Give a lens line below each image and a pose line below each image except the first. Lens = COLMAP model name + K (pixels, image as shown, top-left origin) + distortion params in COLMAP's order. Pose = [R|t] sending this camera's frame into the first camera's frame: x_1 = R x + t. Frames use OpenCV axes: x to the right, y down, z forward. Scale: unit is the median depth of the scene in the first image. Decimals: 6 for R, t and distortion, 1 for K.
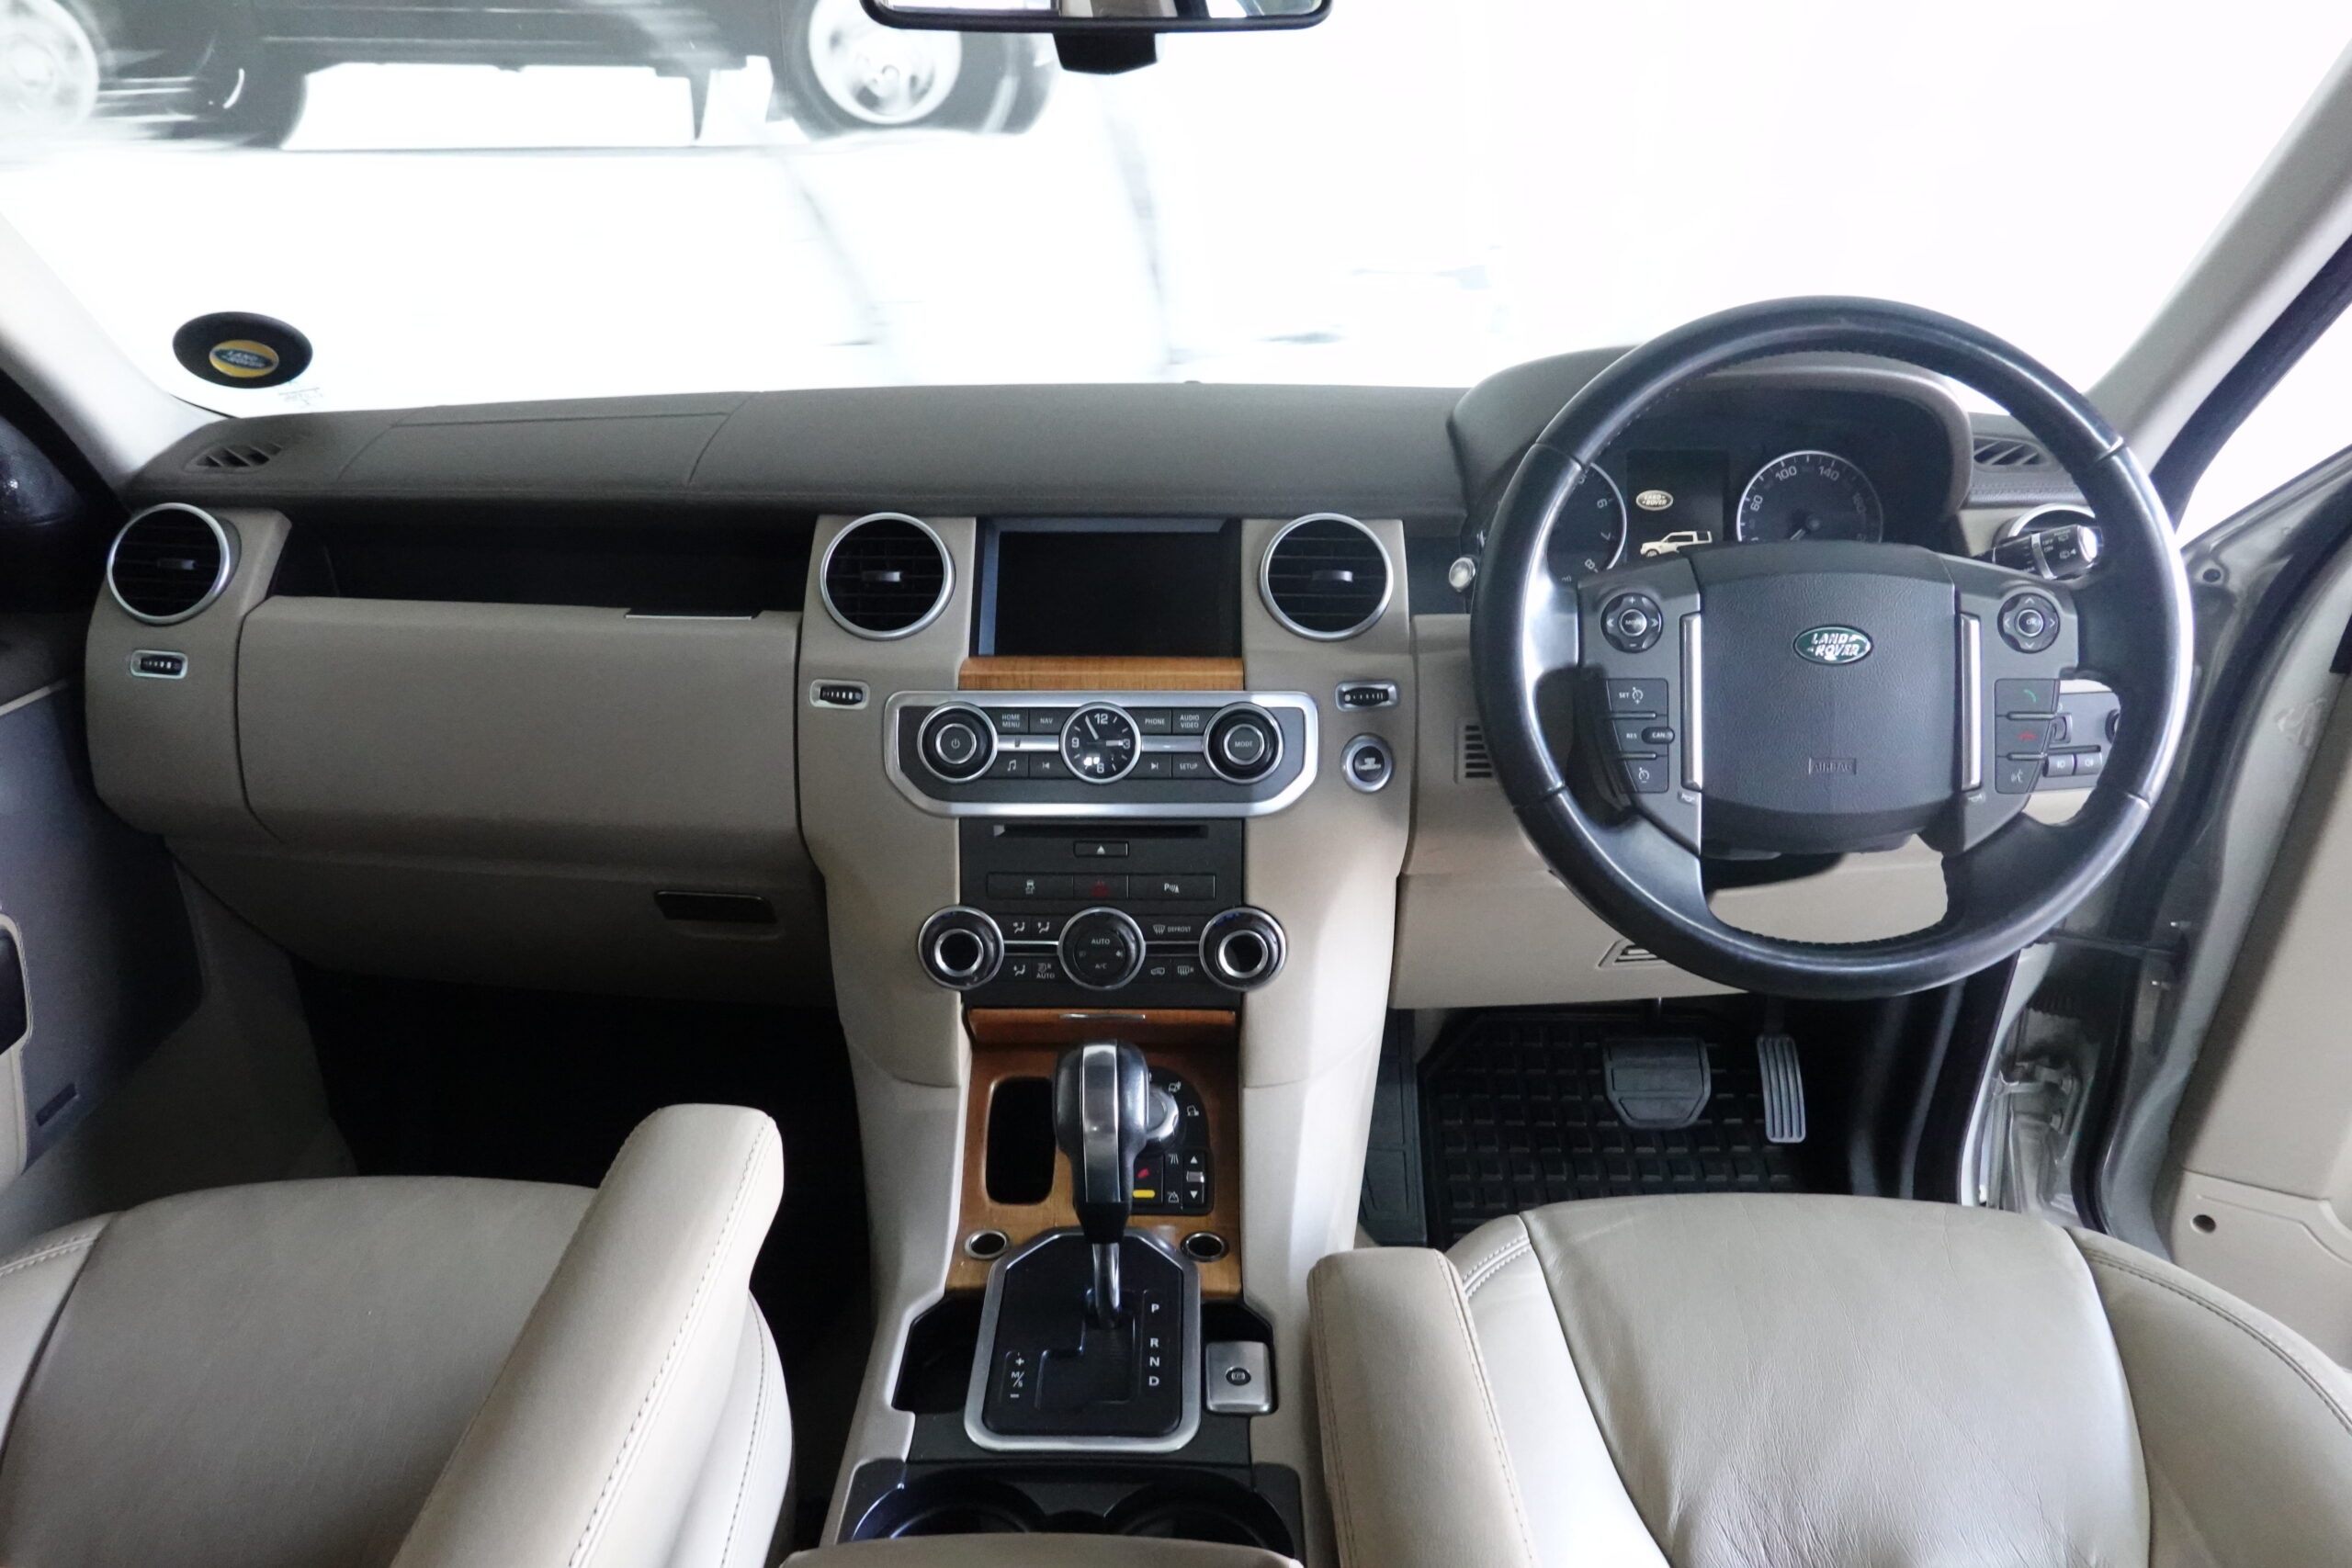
lens RADIAL K [[1574.3, 0, 1176.0], [0, 1574.3, 784.0], [0, 0, 1]] dist [-0.002418, -0.001106]
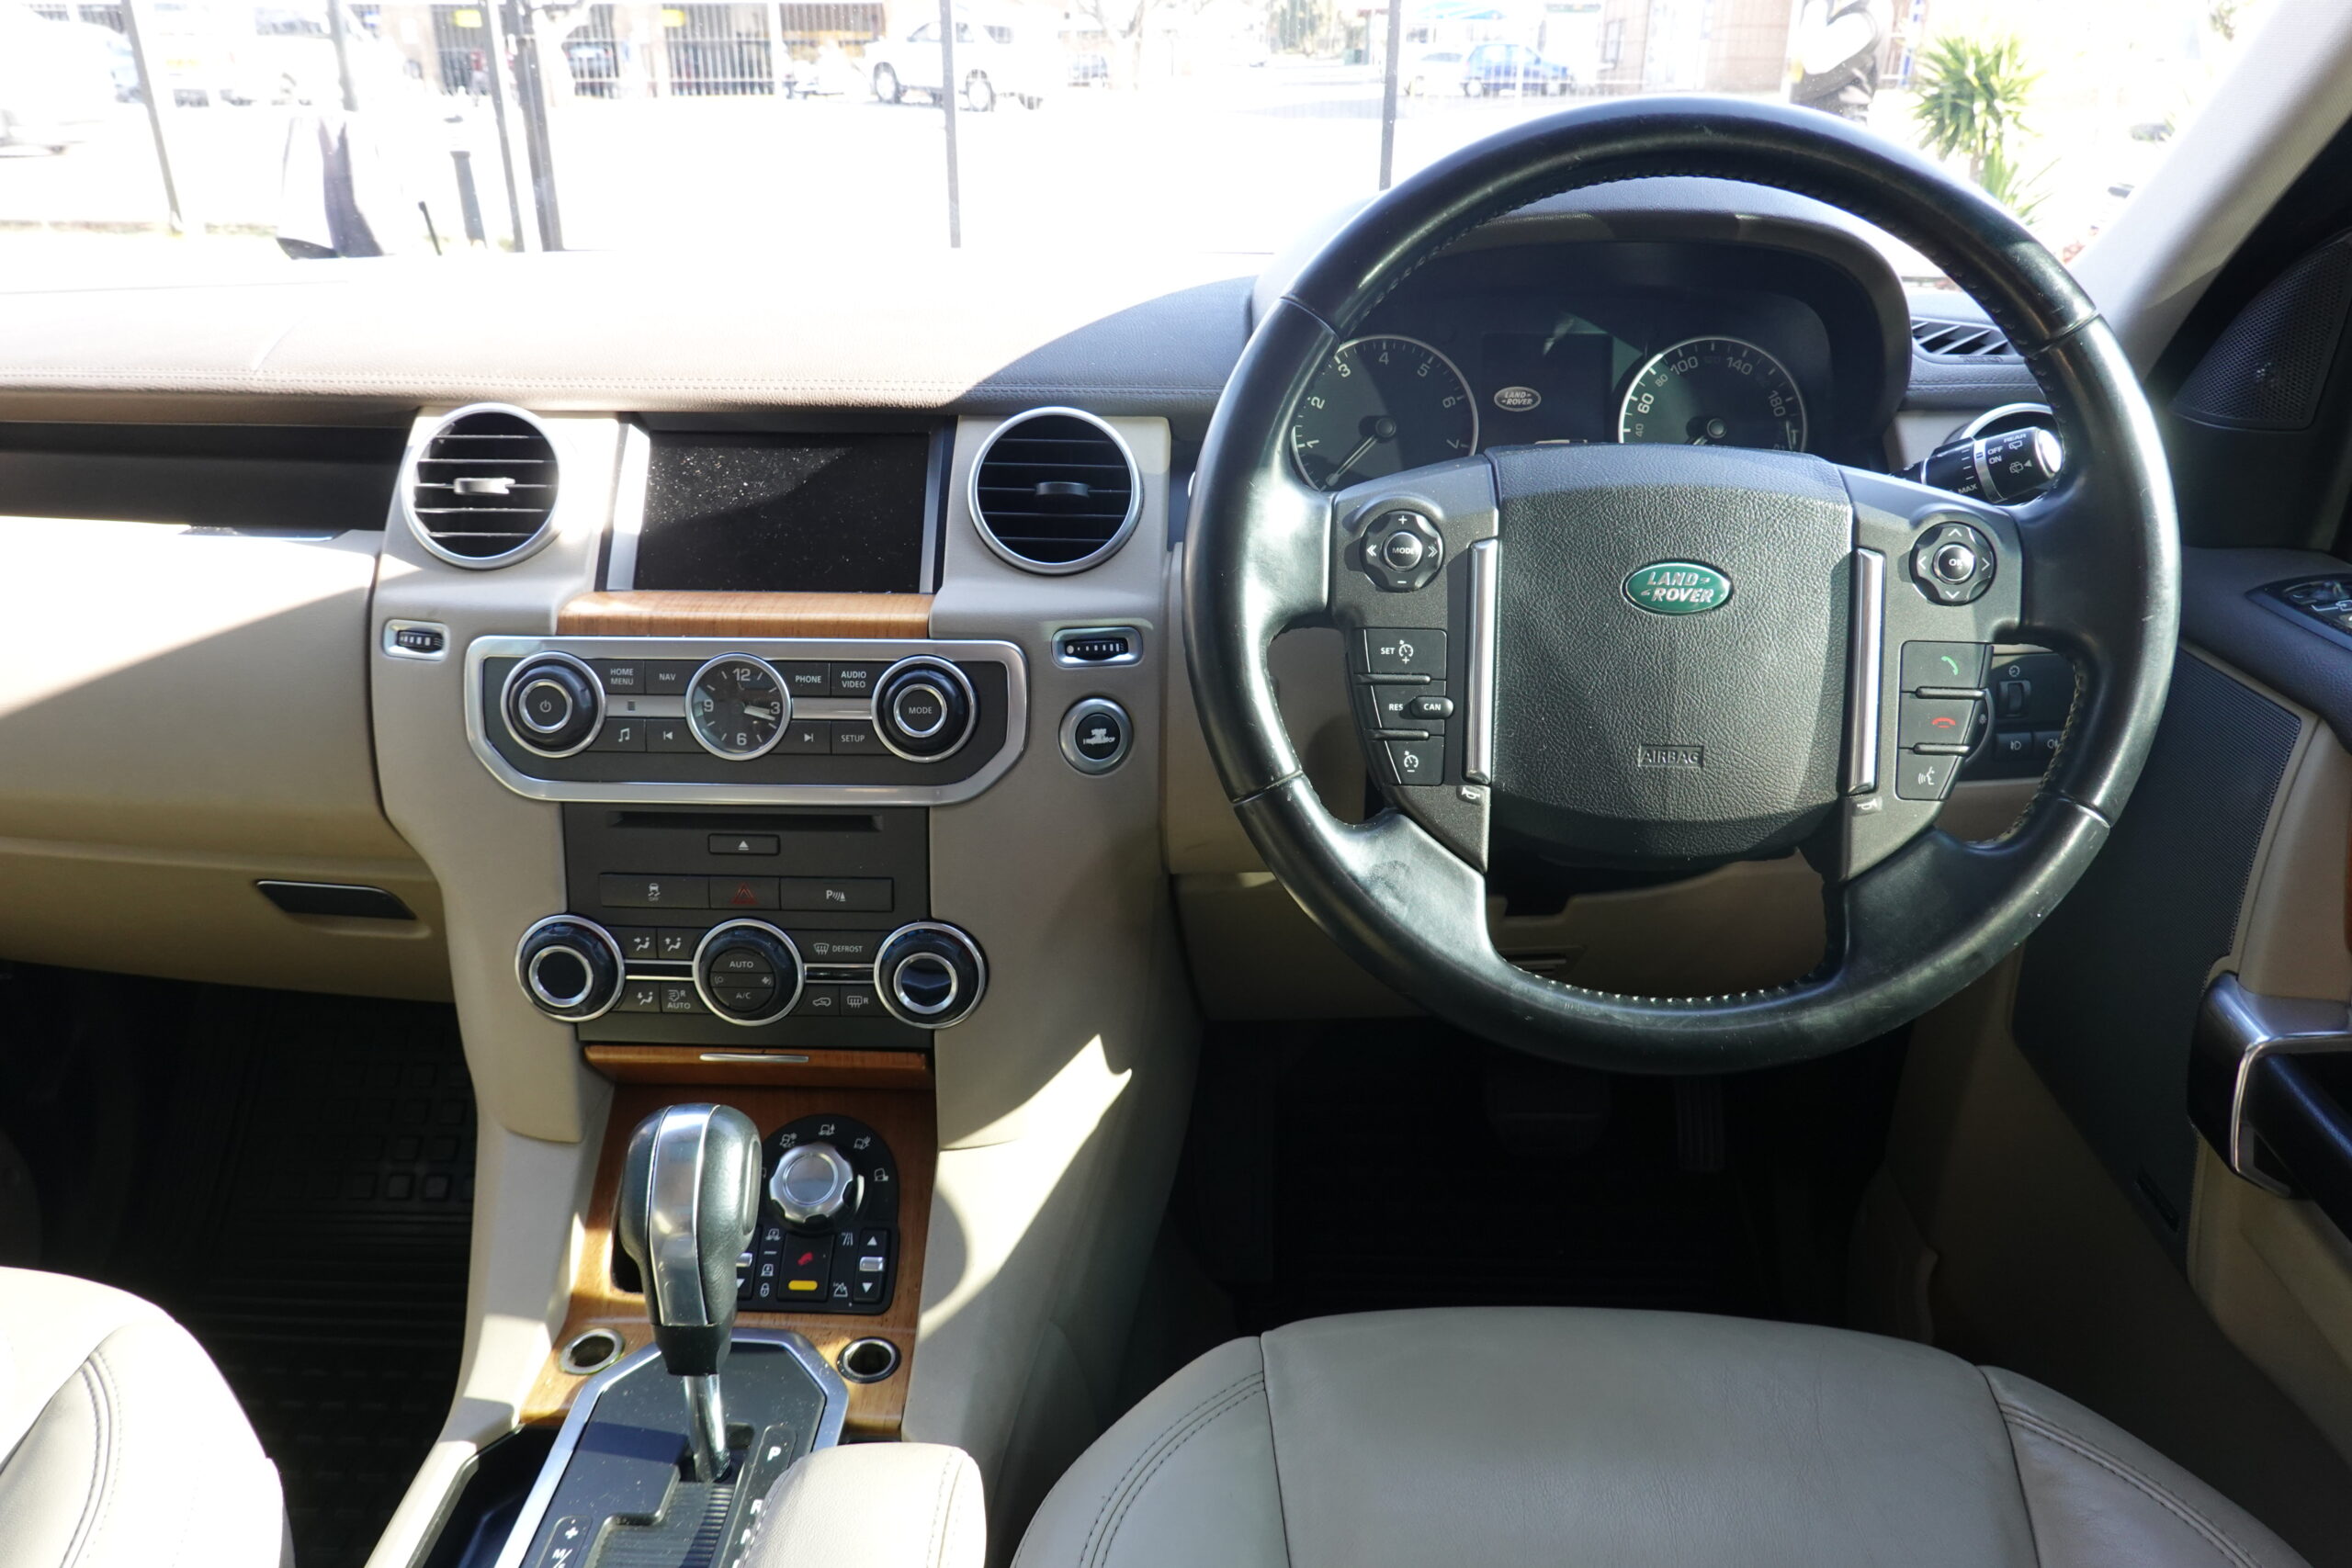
lens RADIAL K [[1572.3, 0, 1178.7], [0, 1572.3, 784.0], [0, 0, 1]] dist [-0.006747, 0.003672]
pose [[0.999780, 0.011715, -0.017427, 0.176584], [-0.010928, 0.998946, 0.044584, -0.024583], [0.017931, -0.044383, 0.998854, 0.237445]]
